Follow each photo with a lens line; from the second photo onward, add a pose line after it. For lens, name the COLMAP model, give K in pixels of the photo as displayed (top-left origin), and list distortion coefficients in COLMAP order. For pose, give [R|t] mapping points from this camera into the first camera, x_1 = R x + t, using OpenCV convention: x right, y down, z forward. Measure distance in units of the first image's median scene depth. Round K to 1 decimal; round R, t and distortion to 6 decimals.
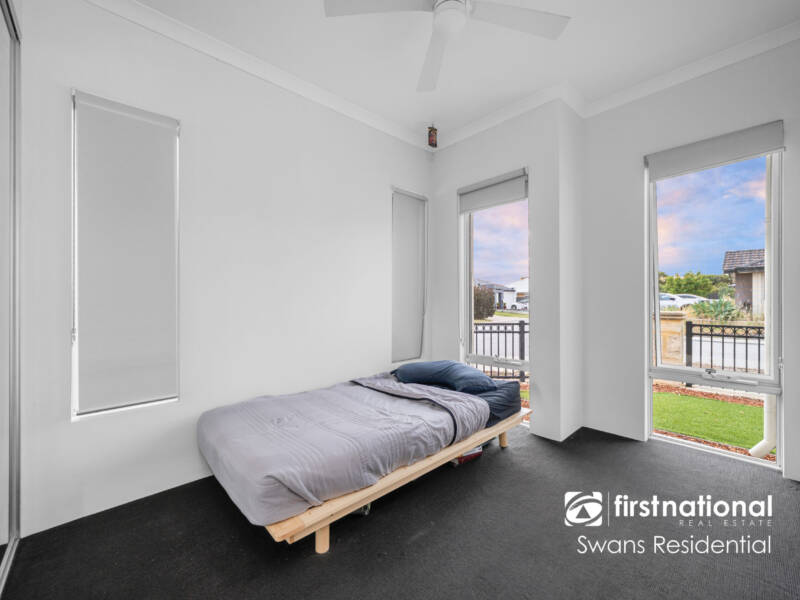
lens RADIAL K [[315.1, 0, 392.7], [0, 315.1, 305.5], [0, 0, 1]] dist [-0.002323, -0.000263]
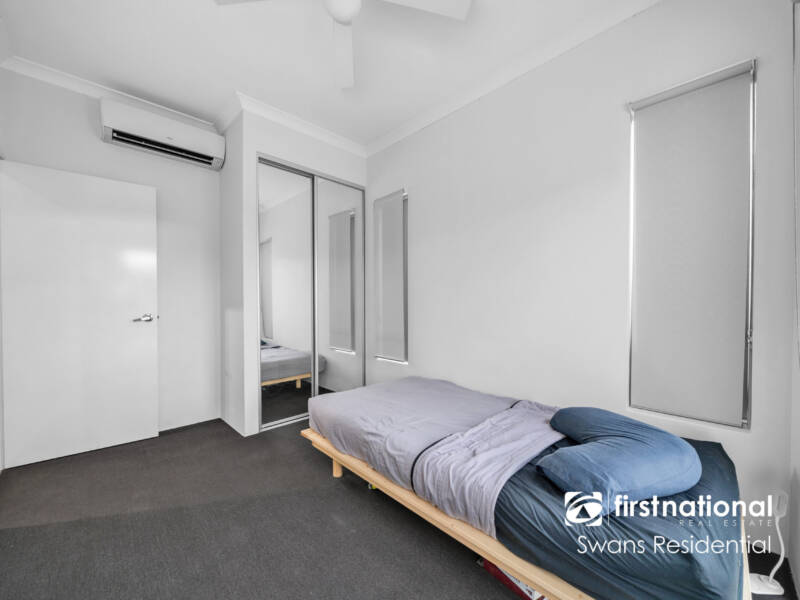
lens RADIAL K [[315.1, 0, 392.7], [0, 315.1, 305.5], [0, 0, 1]] dist [-0.002323, -0.000263]
pose [[0.024917, 0.010719, -0.999632, 1.067998], [-0.002576, 0.999940, 0.010658, -0.030802], [0.999686, 0.002310, 0.024943, 1.039410]]
